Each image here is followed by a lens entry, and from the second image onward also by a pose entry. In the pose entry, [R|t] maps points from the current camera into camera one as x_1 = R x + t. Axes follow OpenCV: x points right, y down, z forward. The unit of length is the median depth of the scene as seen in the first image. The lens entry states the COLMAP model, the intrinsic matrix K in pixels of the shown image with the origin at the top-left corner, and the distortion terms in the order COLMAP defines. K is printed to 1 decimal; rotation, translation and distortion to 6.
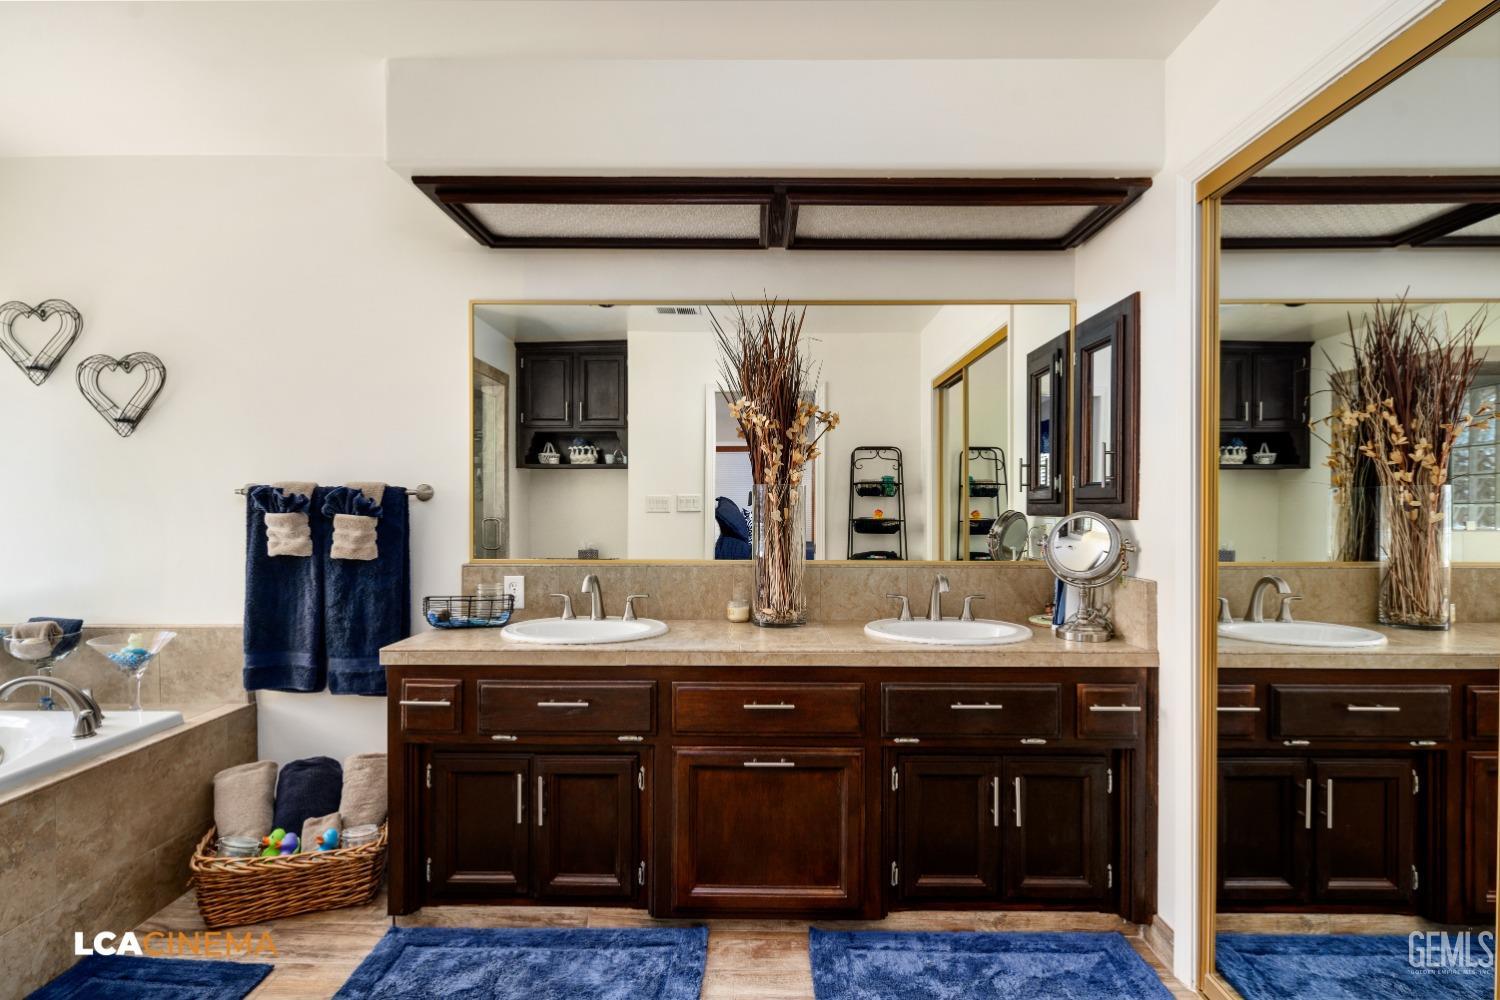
lens RADIAL K [[736.6, 0, 750.9], [0, 736.6, 504.6], [0, 0, 1]] dist [-0.004694, -0.000365]
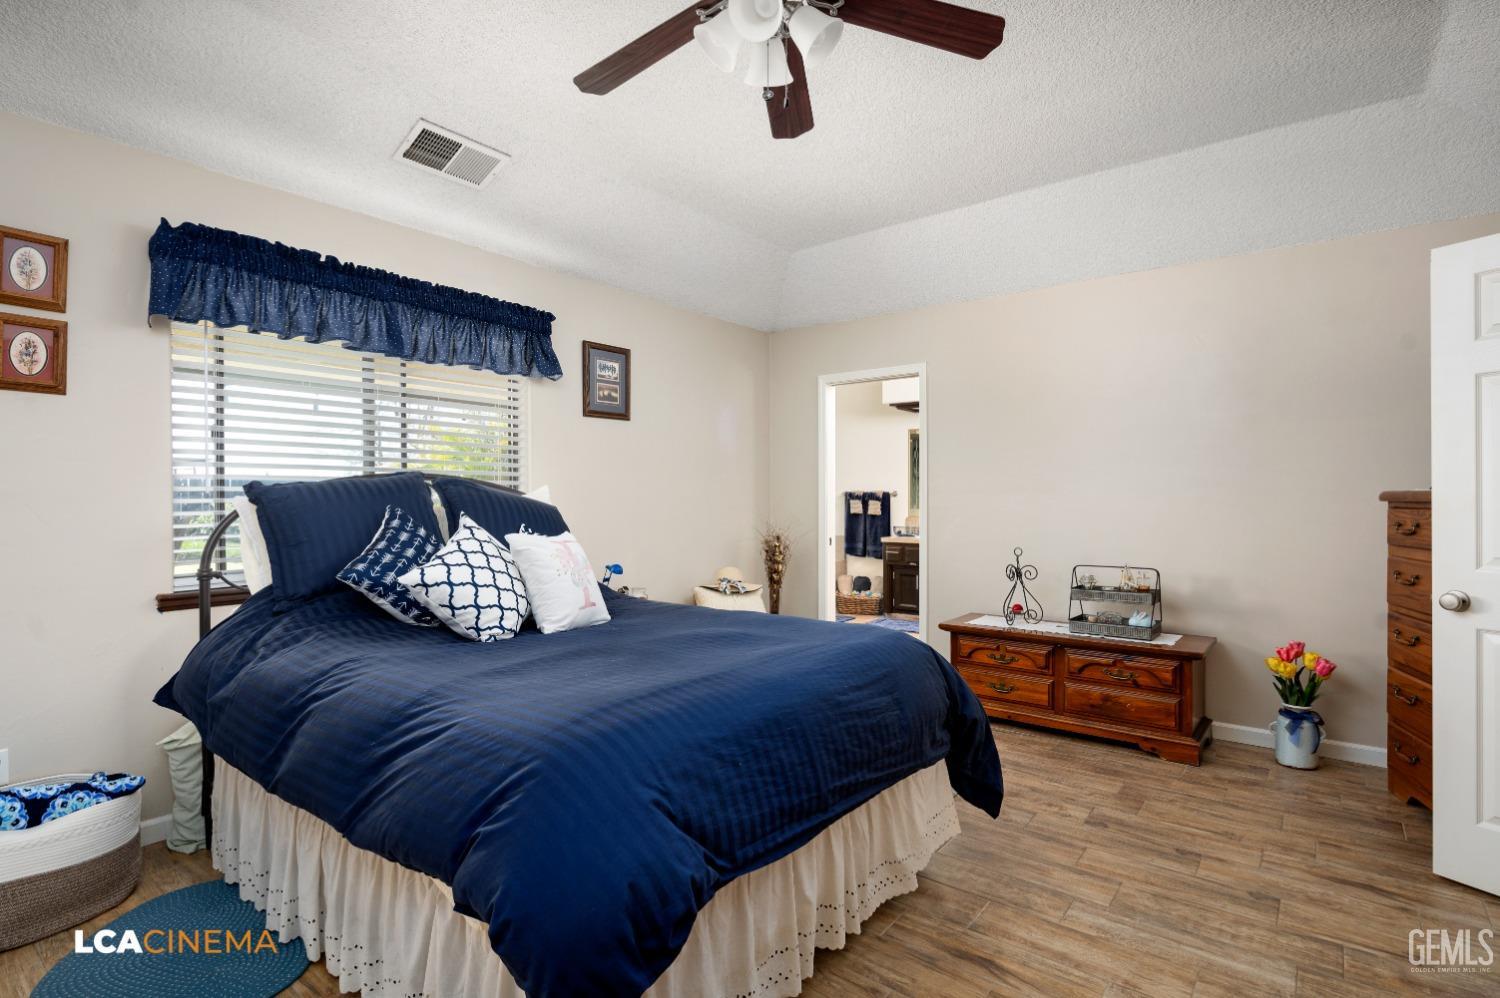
lens RADIAL K [[736.6, 0, 748.3], [0, 736.6, 501.7], [0, 0, 1]] dist [-0.004694, -0.000365]
pose [[0.793825, 0.001818, -0.608143, 0.995753], [-0.005004, 0.999981, -0.003542, 0.032156], [0.608125, 0.005855, 0.793819, -1.920962]]
